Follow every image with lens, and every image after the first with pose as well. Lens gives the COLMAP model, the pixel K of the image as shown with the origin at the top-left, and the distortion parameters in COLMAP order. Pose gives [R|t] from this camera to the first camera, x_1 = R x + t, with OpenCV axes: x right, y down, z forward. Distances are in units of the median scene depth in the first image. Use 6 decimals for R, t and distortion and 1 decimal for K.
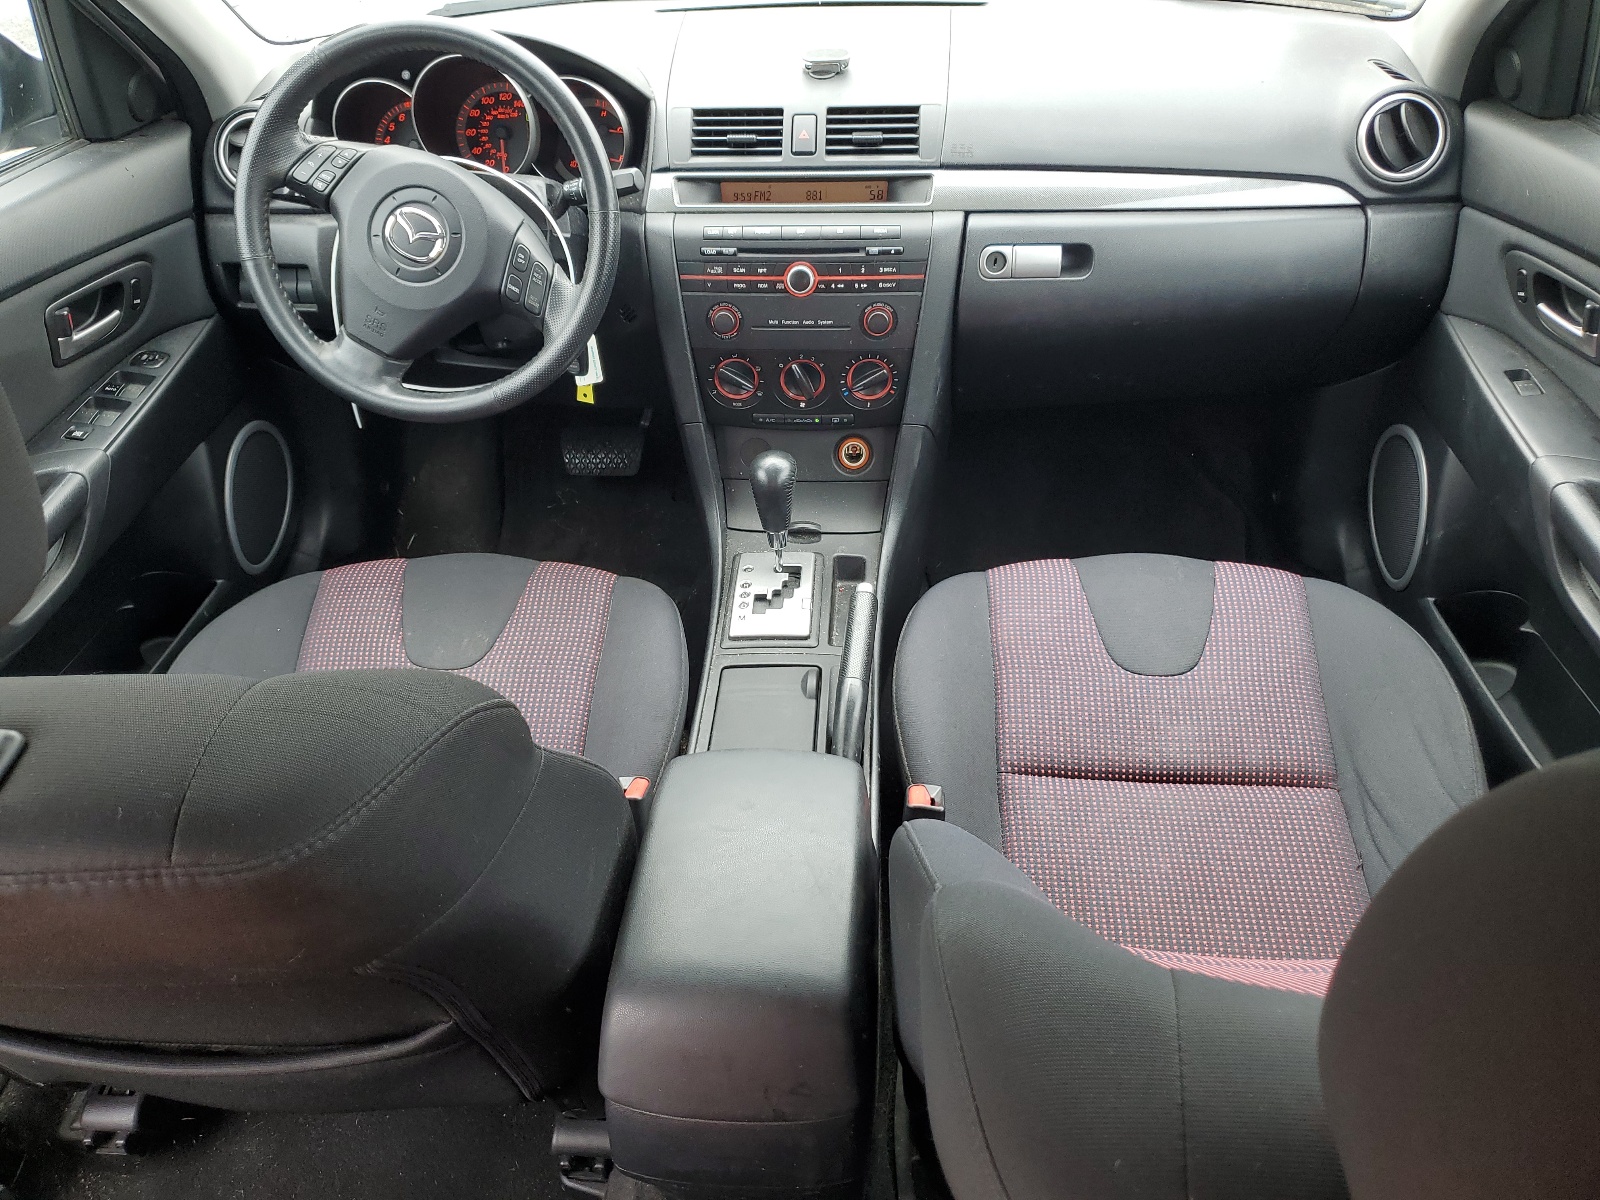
lens RADIAL K [[1206.3, 0, 794.7], [0, 1206.3, 603.5], [0, 0, 1]] dist [-0.001207, -0.001071]
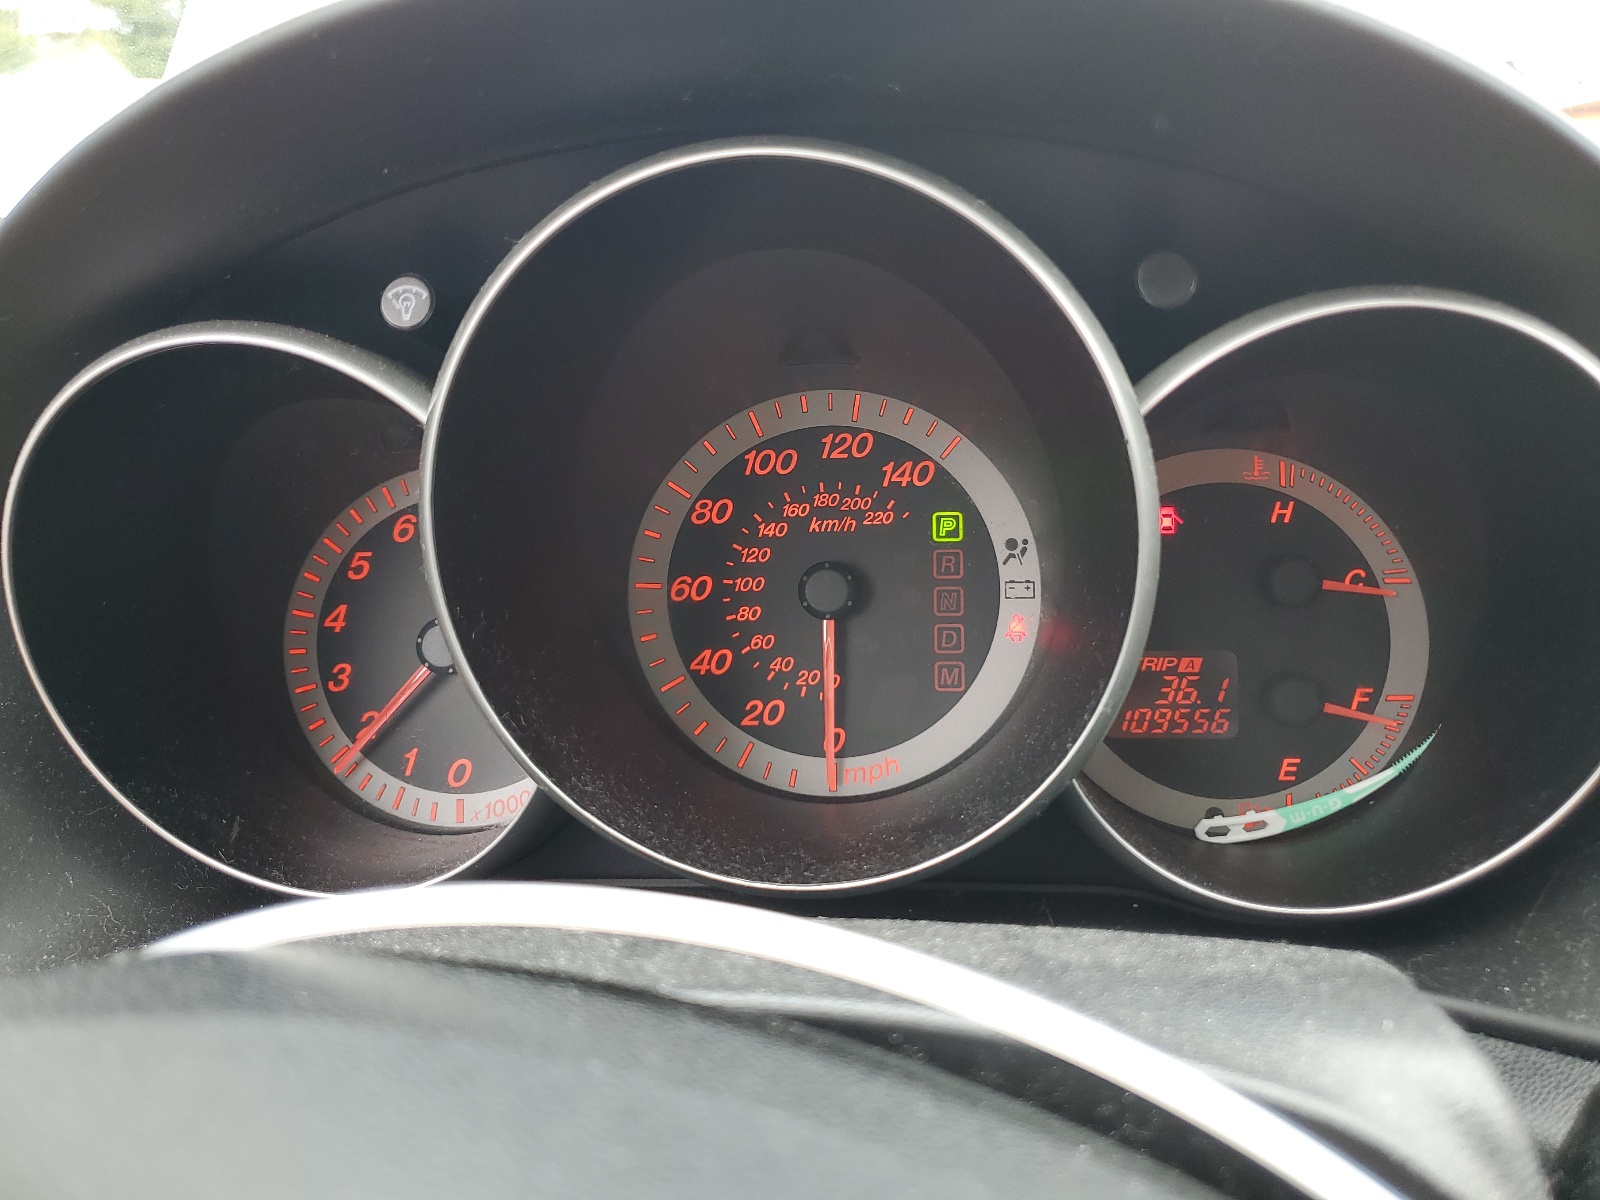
lens RADIAL K [[1206.3, 0, 802.4], [0, 1206.3, 598.5], [0, 0, 1]] dist [-0.001207, -0.001071]
pose [[0.998546, 0.001840, -0.053871, -0.235285], [-0.018682, 0.949283, -0.313868, -0.316758], [0.050562, 0.314418, 0.947937, 0.782272]]
